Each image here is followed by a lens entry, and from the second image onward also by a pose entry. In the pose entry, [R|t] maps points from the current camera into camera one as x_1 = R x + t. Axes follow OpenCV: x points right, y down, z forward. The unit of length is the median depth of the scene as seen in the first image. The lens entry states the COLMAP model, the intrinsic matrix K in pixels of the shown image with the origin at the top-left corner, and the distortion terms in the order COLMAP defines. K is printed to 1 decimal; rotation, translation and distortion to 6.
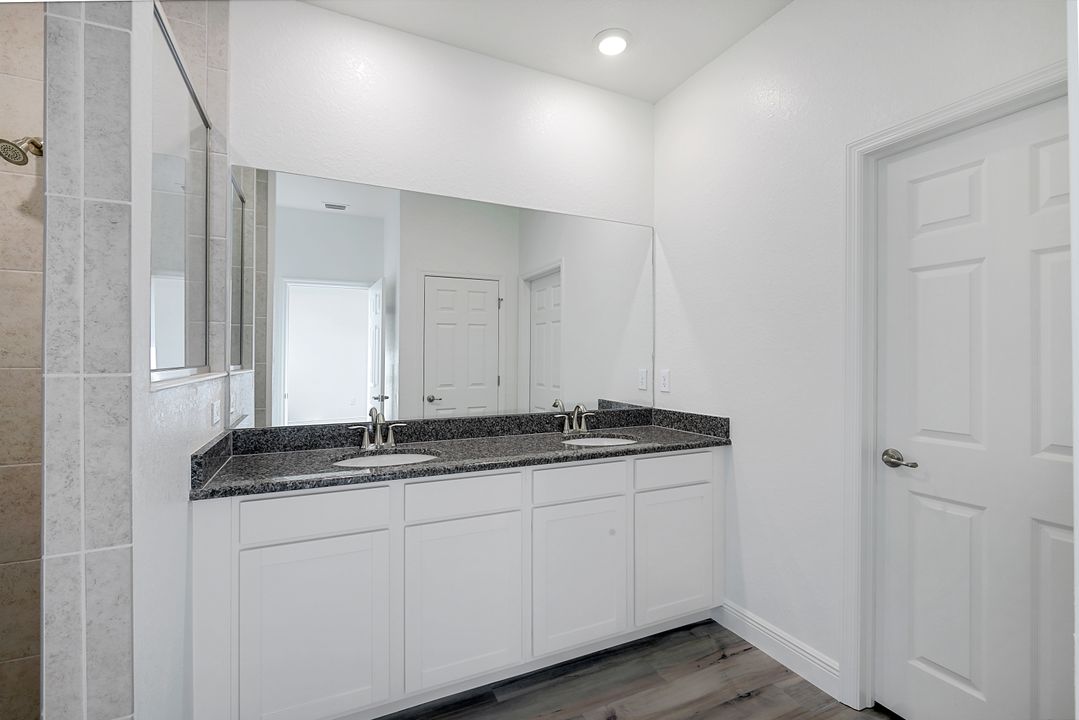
lens RADIAL K [[476.4, 0, 539.5], [0, 476.4, 360.0], [0, 0, 1]] dist [-0.000246, -0.000033]
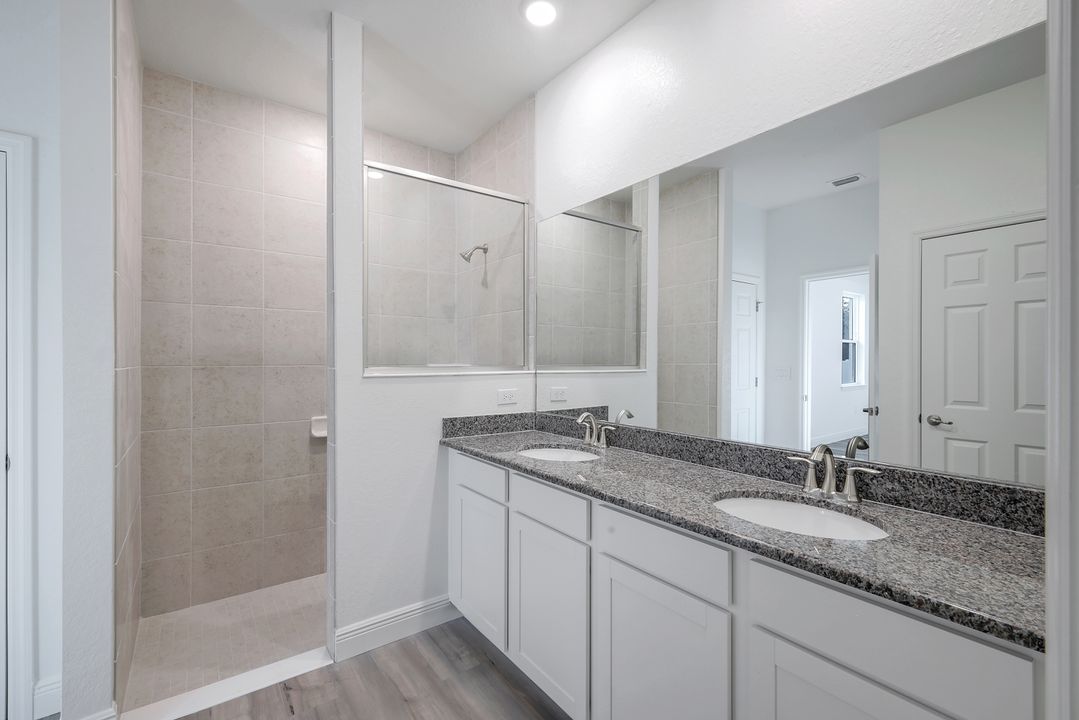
lens RADIAL K [[476.4, 0, 539.5], [0, 476.4, 360.0], [0, 0, 1]] dist [-0.000246, -0.000033]
pose [[0.196033, 0.003765, -0.980590, 0.562256], [-0.004670, 0.999985, 0.002905, -0.006433], [0.980586, 0.004009, 0.196048, 0.570325]]
